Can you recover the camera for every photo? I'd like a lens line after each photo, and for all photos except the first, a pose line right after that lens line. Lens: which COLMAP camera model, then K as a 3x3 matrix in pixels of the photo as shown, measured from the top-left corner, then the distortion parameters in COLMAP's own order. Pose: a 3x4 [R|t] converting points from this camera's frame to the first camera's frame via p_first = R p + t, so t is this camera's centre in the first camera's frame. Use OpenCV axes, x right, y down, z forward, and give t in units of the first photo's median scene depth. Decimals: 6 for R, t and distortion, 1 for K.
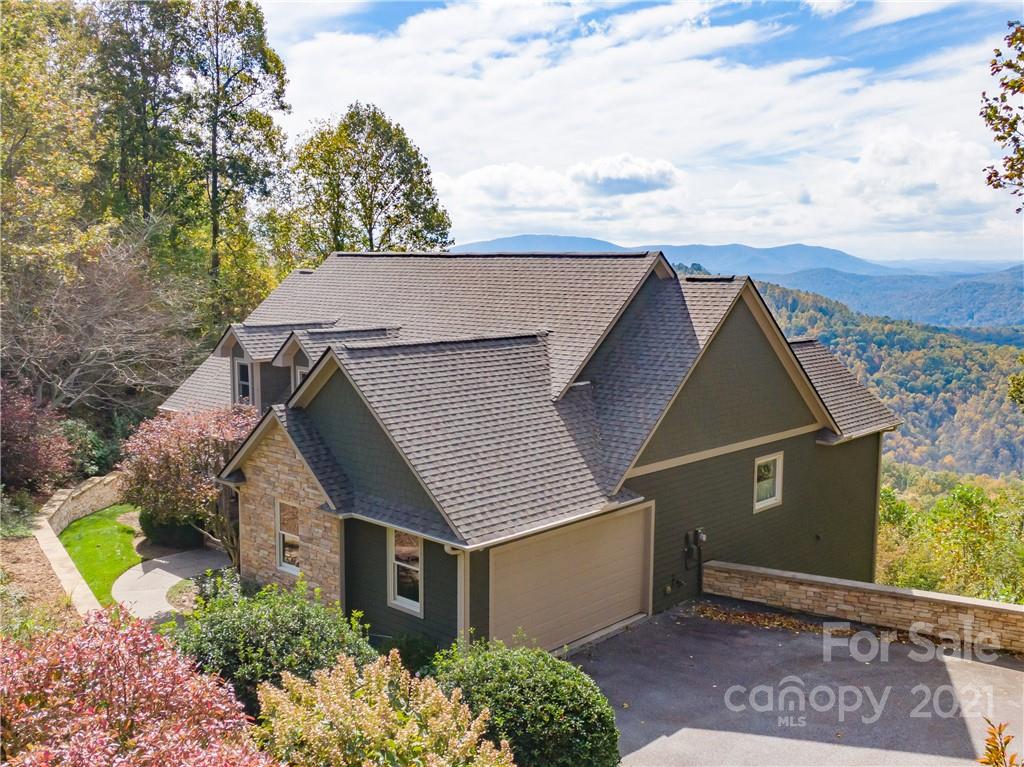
lens RADIAL K [[997.3, 0, 512.0], [0, 997.3, 383.5], [0, 0, 1]] dist [-0.000288, 0.002525]
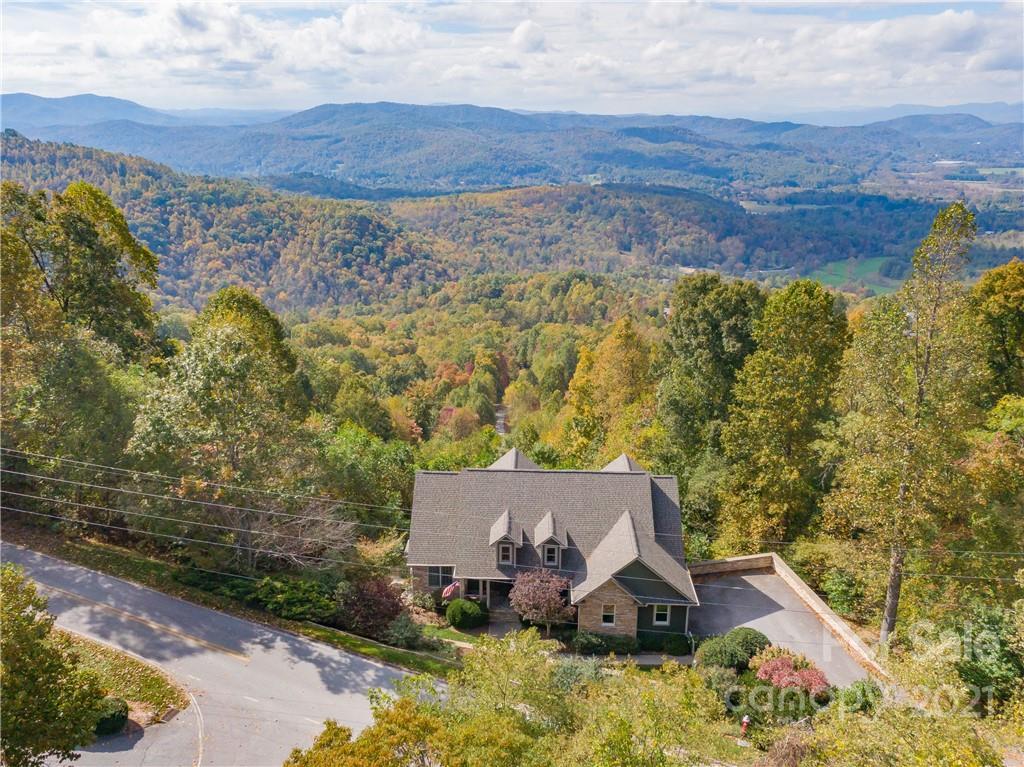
lens RADIAL K [[850.4, 0, 512.0], [0, 850.4, 383.5], [0, 0, 1]] dist [0.027002, -0.002625]
pose [[0.753558, -0.199568, 0.626356, -0.036528], [0.079138, 0.973416, 0.214938, -0.020918], [-0.652600, -0.112399, 0.749319, -0.012241]]
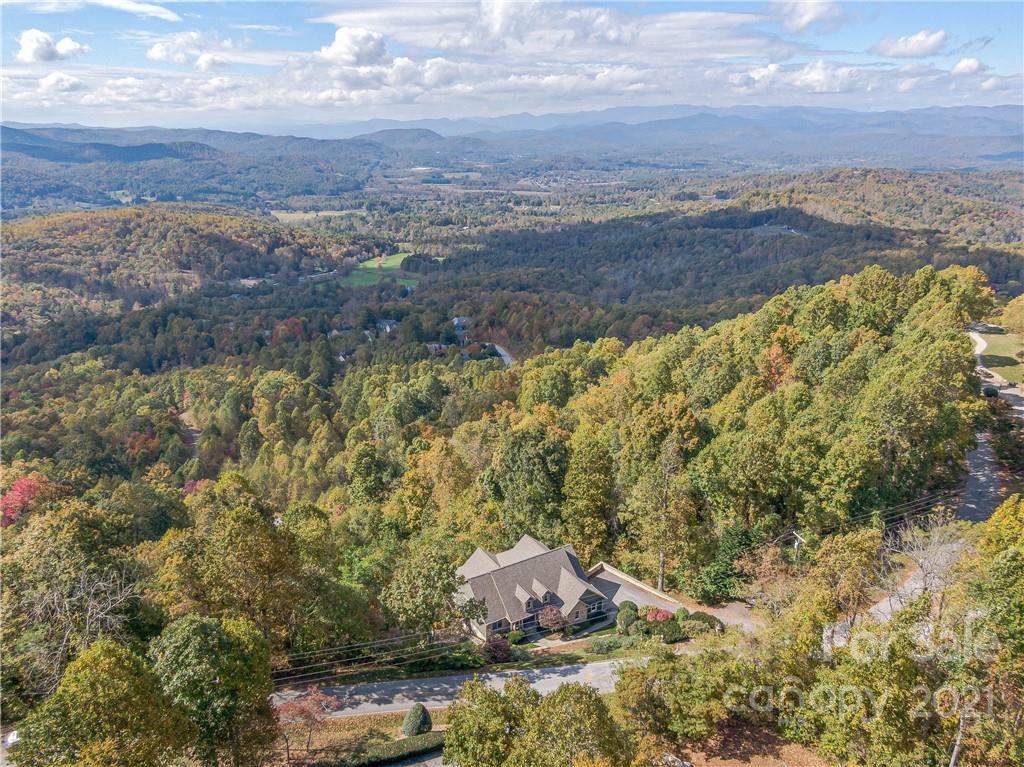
lens RADIAL K [[732.6, 0, 512.0], [0, 732.6, 383.5], [0, 0, 1]] dist [0.000480, -0.000161]
pose [[0.267496, -0.322841, 0.907866, -0.085738], [0.114304, 0.946179, 0.302786, -0.057052], [-0.956755, 0.022778, 0.290001, -0.002125]]
